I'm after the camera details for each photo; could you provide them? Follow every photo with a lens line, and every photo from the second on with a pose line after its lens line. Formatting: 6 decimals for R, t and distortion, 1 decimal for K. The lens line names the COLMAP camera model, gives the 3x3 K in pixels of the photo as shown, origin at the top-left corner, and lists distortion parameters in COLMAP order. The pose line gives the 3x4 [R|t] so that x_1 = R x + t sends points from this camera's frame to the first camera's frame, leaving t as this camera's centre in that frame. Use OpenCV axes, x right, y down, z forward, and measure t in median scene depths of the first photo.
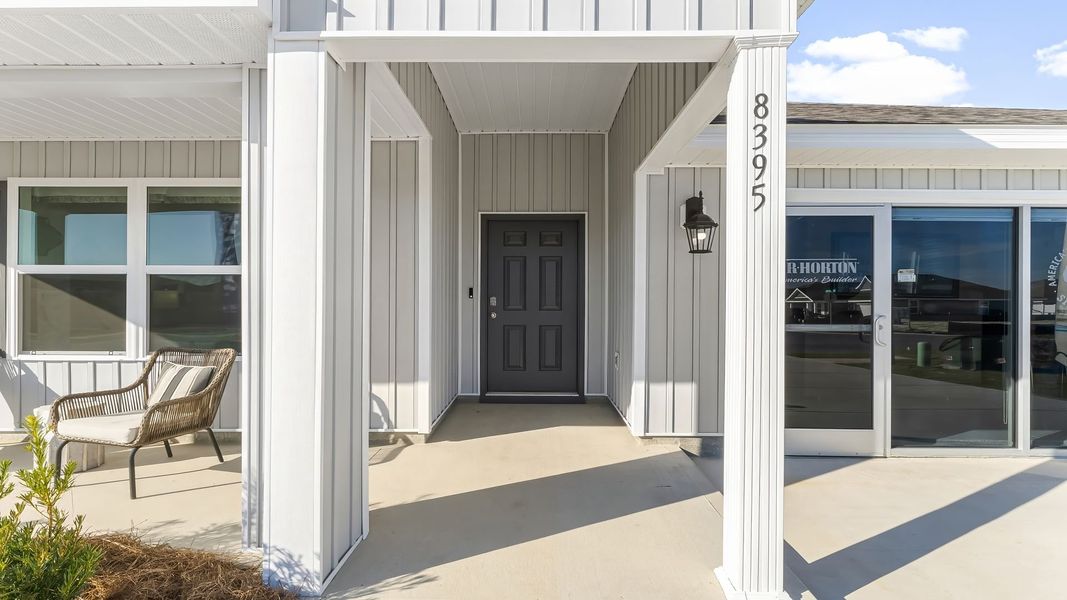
lens RADIAL K [[500.8, 0, 522.0], [0, 500.8, 302.9], [0, 0, 1]] dist [-0.000503, -0.000759]
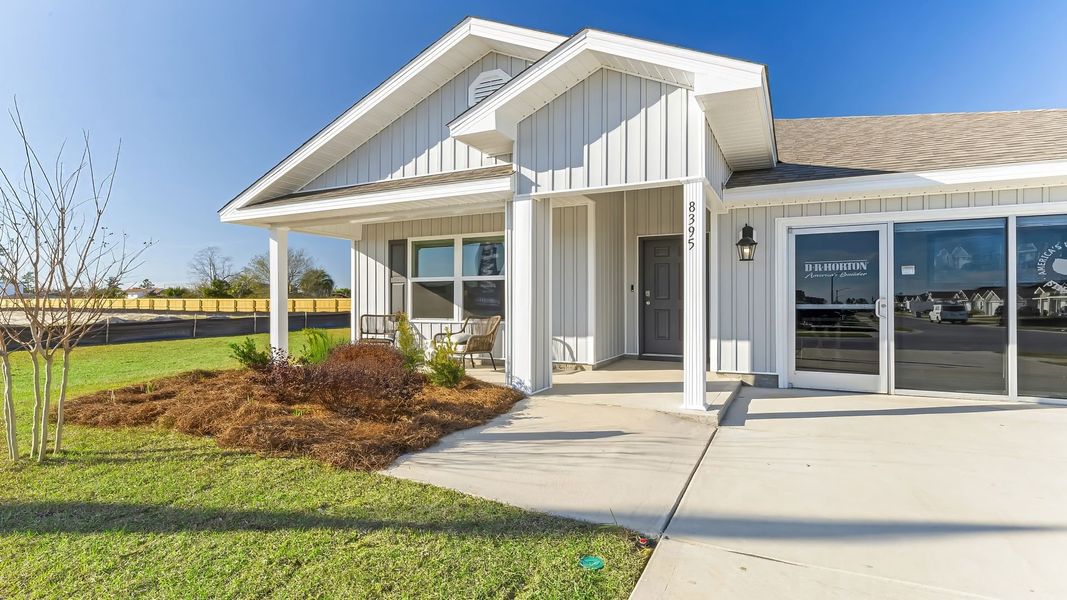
lens RADIAL K [[500.8, 0, 522.0], [0, 500.8, 302.9], [0, 0, 1]] dist [-0.000503, -0.000759]
pose [[0.894802, -0.002740, -0.446455, 0.406051], [0.001981, 0.999996, -0.002166, 0.039672], [0.446459, 0.001054, 0.894803, -0.768425]]
